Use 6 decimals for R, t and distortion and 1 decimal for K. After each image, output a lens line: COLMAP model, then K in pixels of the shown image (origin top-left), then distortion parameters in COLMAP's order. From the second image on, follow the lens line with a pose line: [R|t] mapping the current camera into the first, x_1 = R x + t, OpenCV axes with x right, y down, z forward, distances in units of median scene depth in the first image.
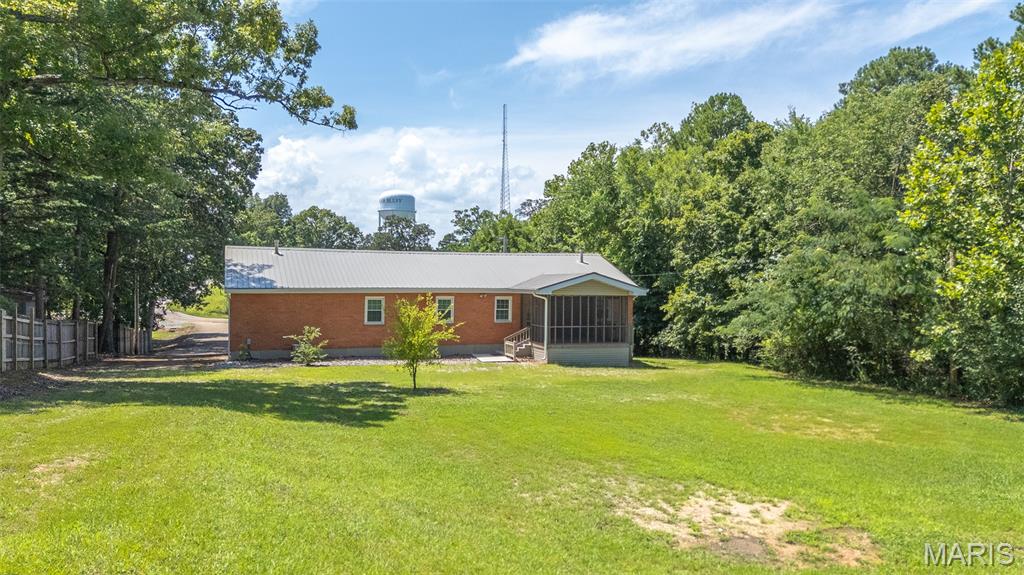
lens RADIAL K [[756.4, 0, 513.8], [0, 756.4, 281.5], [0, 0, 1]] dist [0.070259, -0.060675]
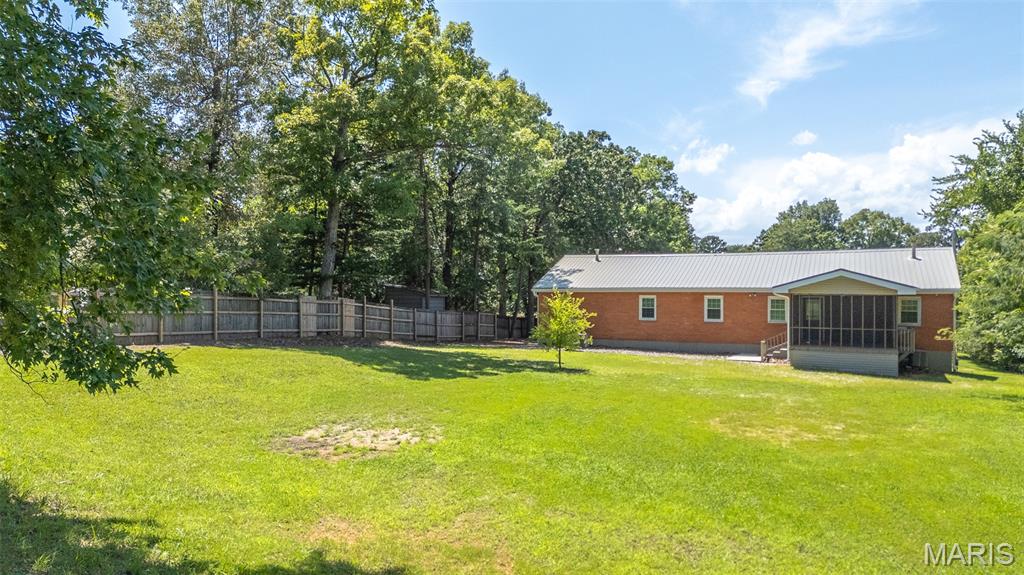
lens RADIAL K [[756.4, 0, 514.0], [0, 756.4, 284.4], [0, 0, 1]] dist [0.070259, -0.060675]
pose [[0.706747, -0.009221, -0.707406, 0.435123], [0.003072, 0.999946, -0.009964, 0.013590], [0.707459, 0.004869, 0.706737, 0.071479]]
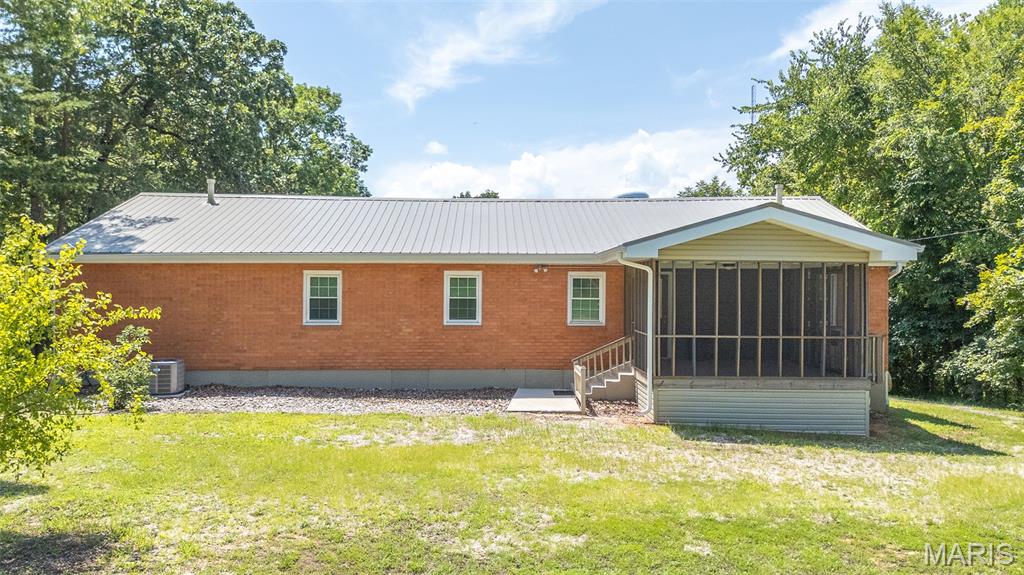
lens RADIAL K [[756.4, 0, 518.1], [0, 756.4, 293.9], [0, 0, 1]] dist [0.070259, -0.060675]
pose [[0.946707, -0.000188, -0.322096, 0.100304], [0.001868, 0.999986, 0.004904, 0.031284], [0.322091, -0.005244, 0.946694, 0.522269]]
